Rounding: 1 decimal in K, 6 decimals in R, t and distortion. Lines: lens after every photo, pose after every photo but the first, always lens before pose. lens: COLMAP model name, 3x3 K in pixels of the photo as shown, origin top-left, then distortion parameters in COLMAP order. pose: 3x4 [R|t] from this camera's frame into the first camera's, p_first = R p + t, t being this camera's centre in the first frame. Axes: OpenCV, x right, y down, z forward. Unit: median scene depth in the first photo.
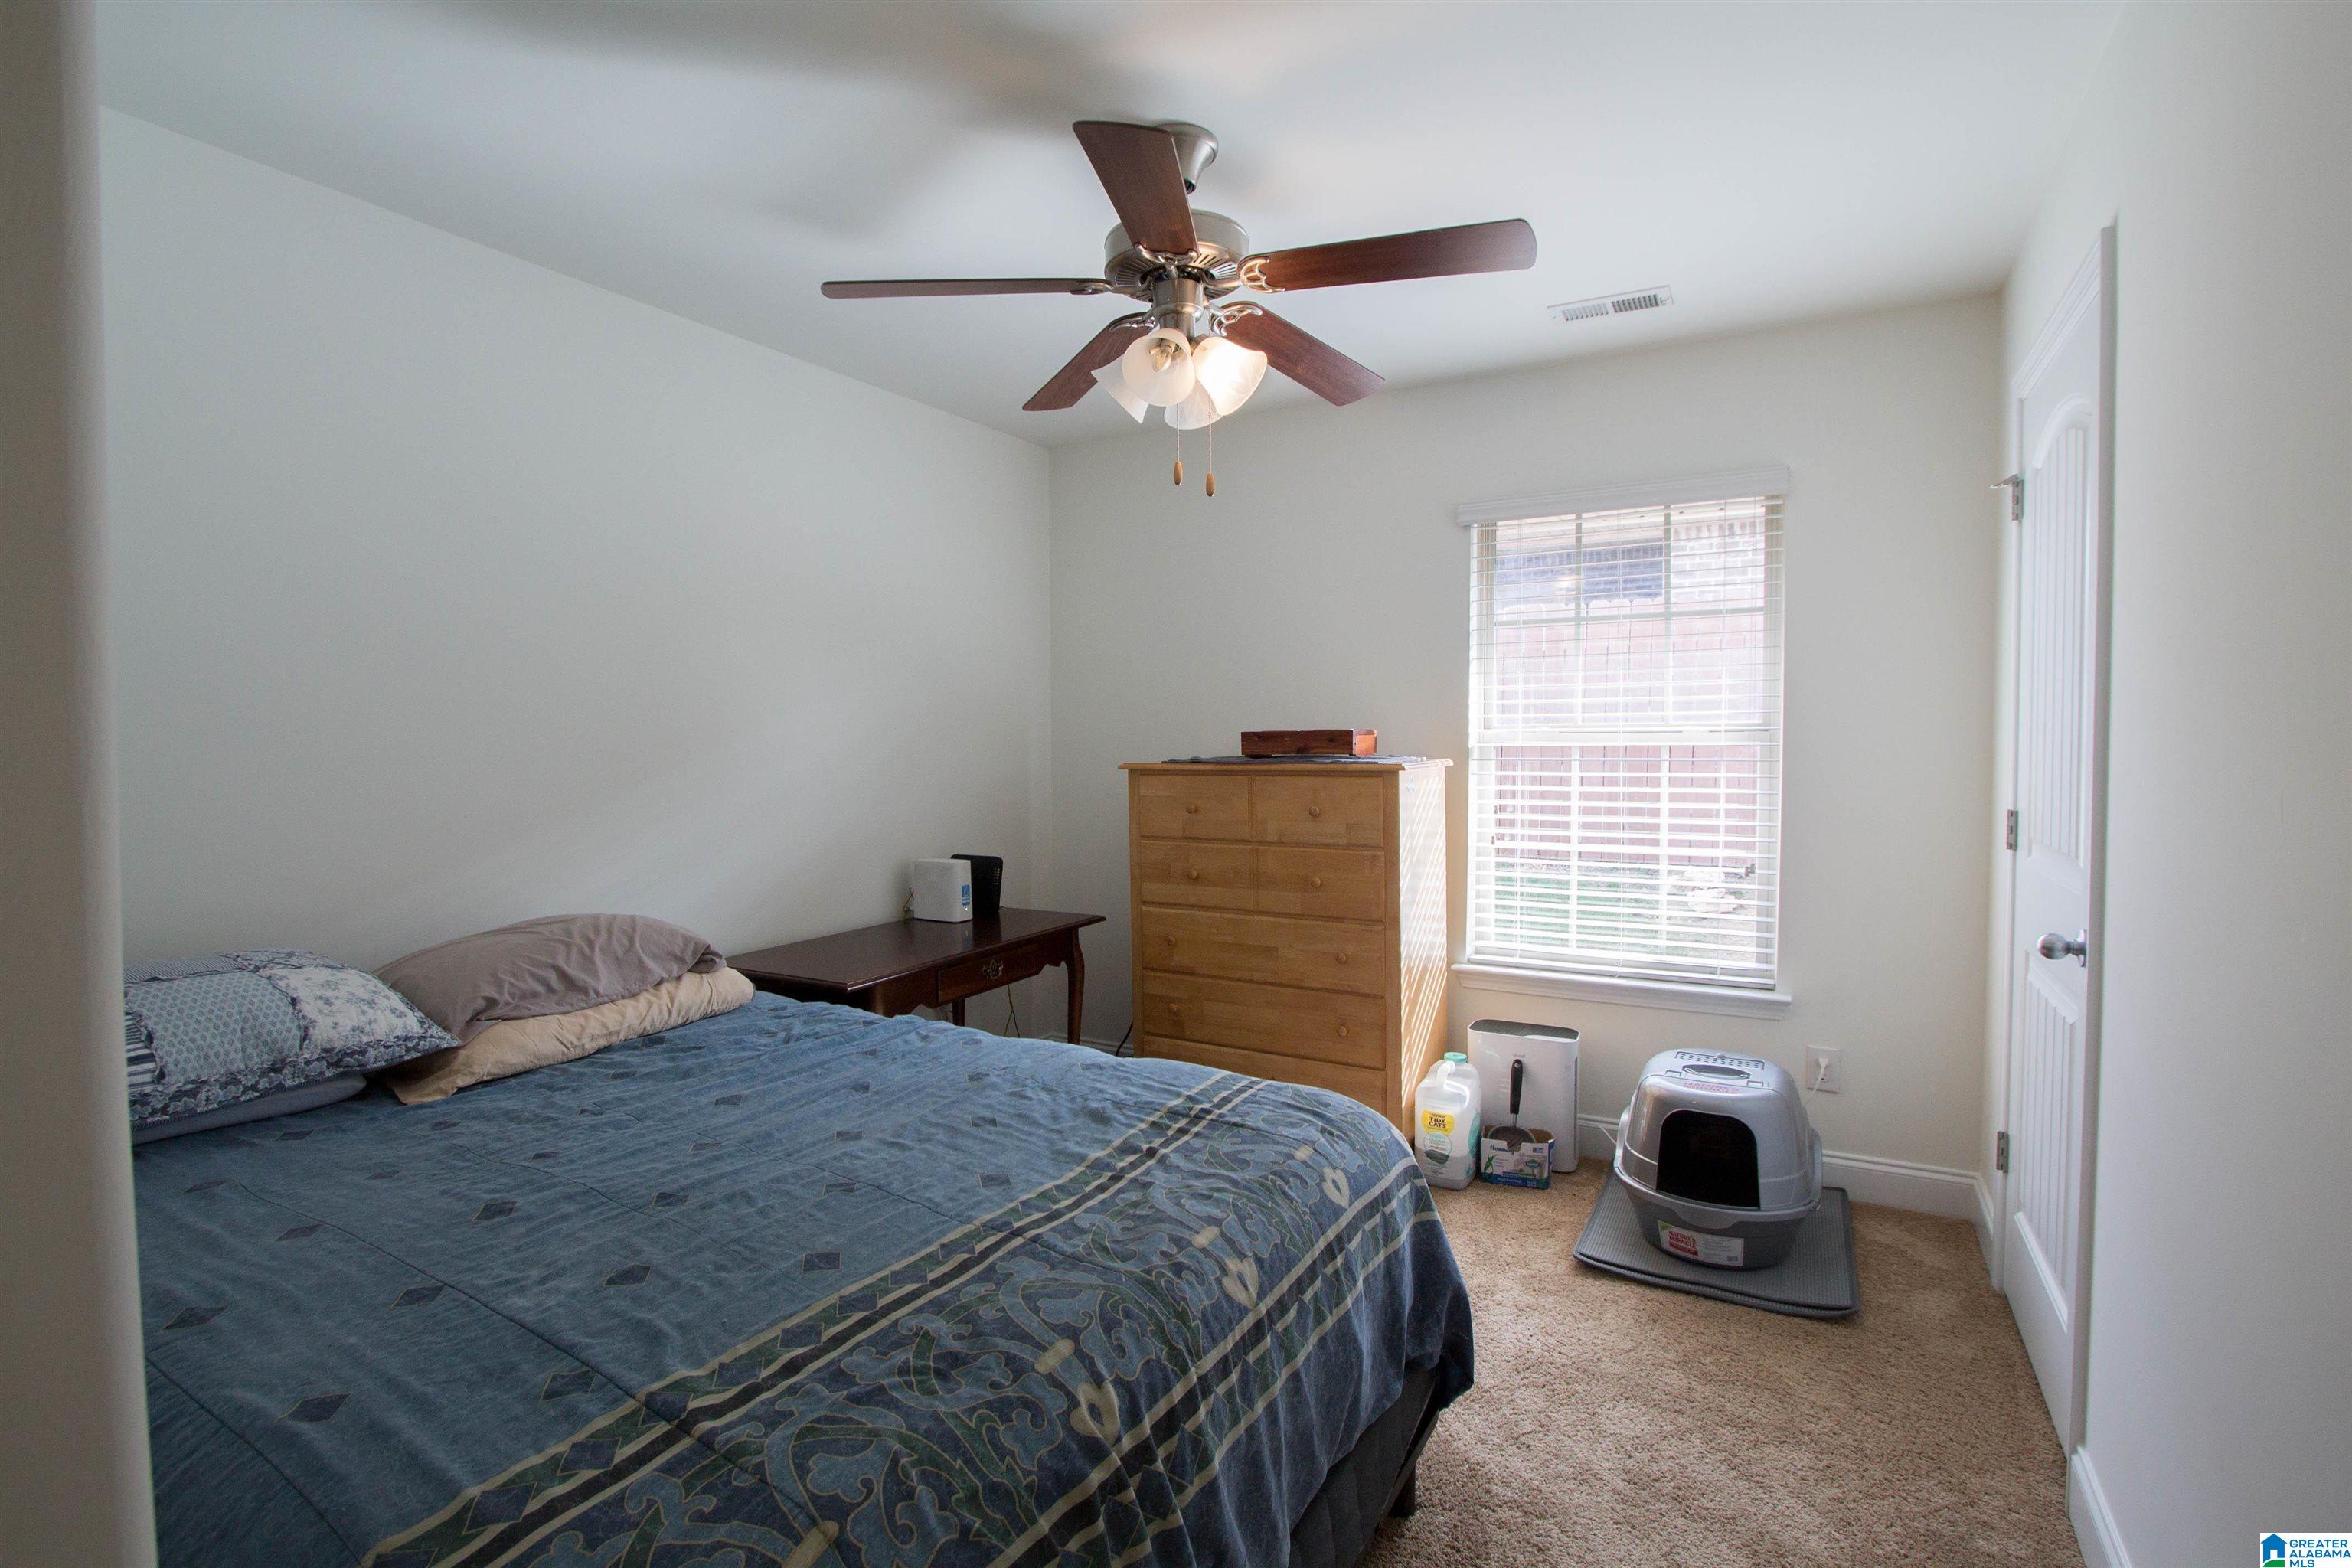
lens RADIAL K [[1124.6, 0, 1180.5], [0, 1124.6, 779.9], [0, 0, 1]] dist [-0.021087, 0.005272]
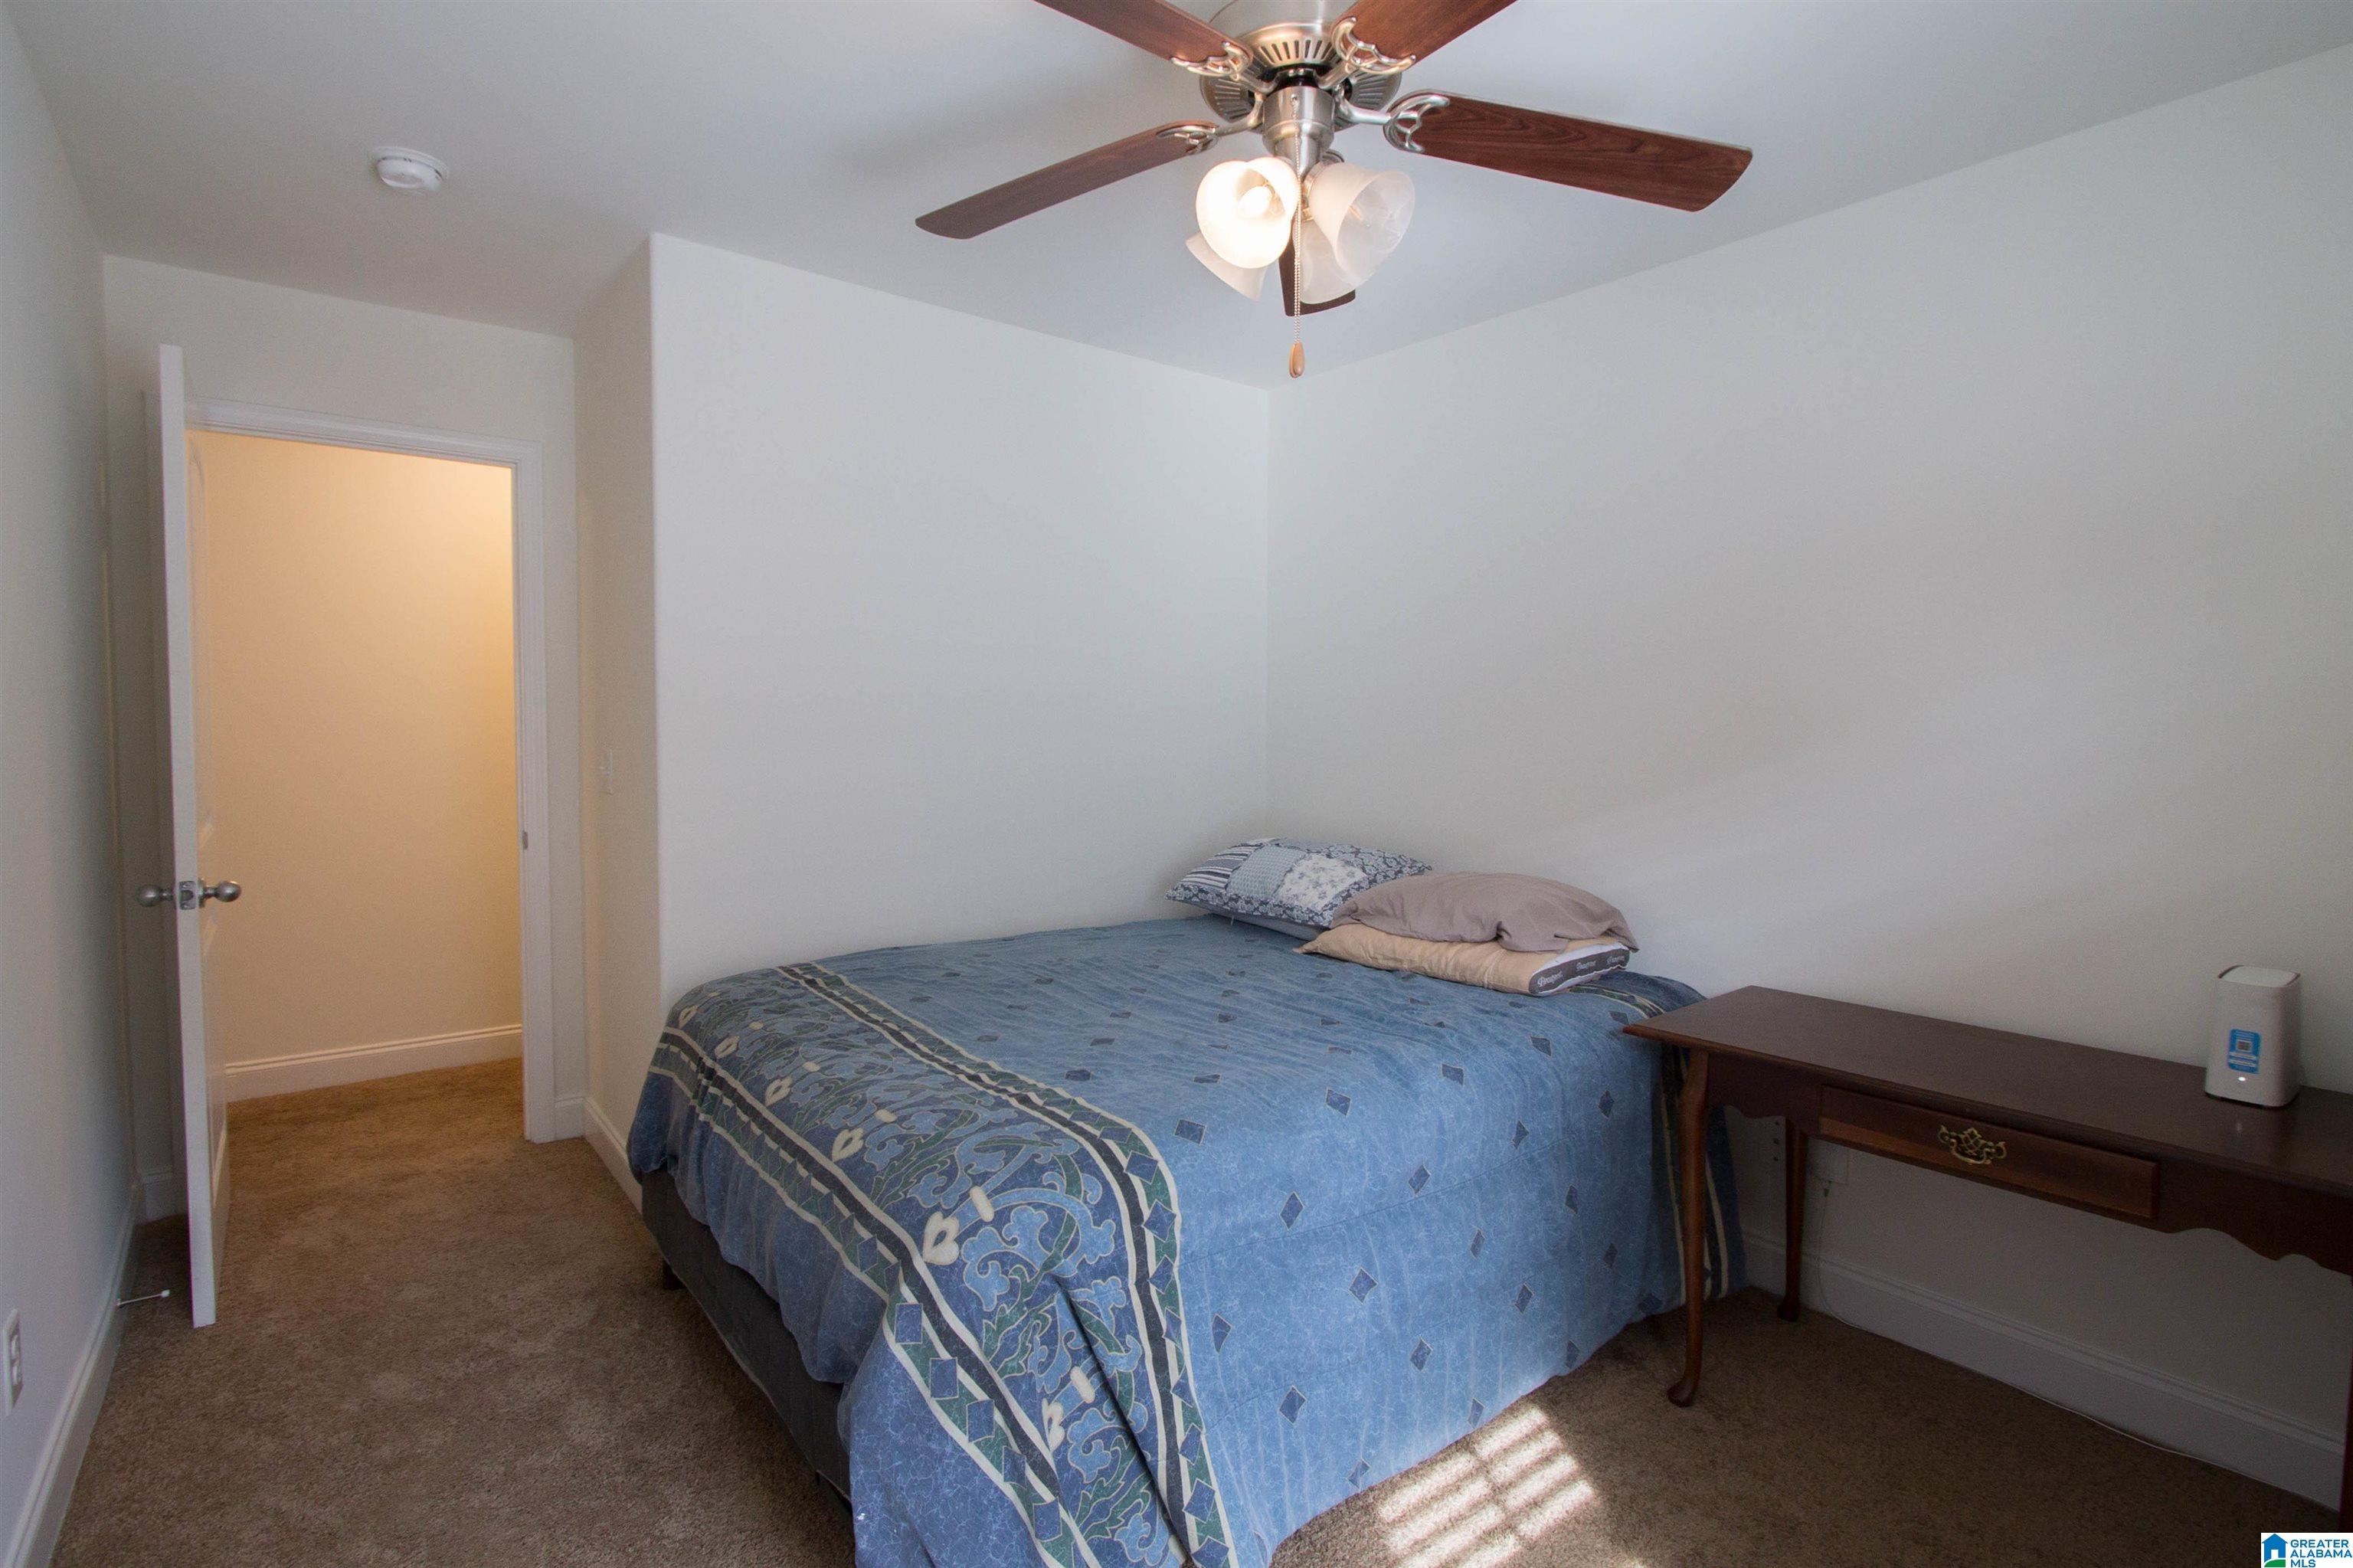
lens RADIAL K [[1125.1, 0, 1189.0], [0, 1125.1, 779.6], [0, 0, 1]] dist [-0.021087, 0.005272]
pose [[-0.423433, 0.036141, -0.905206, 0.921204], [-0.039372, 0.997526, 0.058244, -0.045883], [0.905072, 0.060302, -0.420962, 1.680695]]
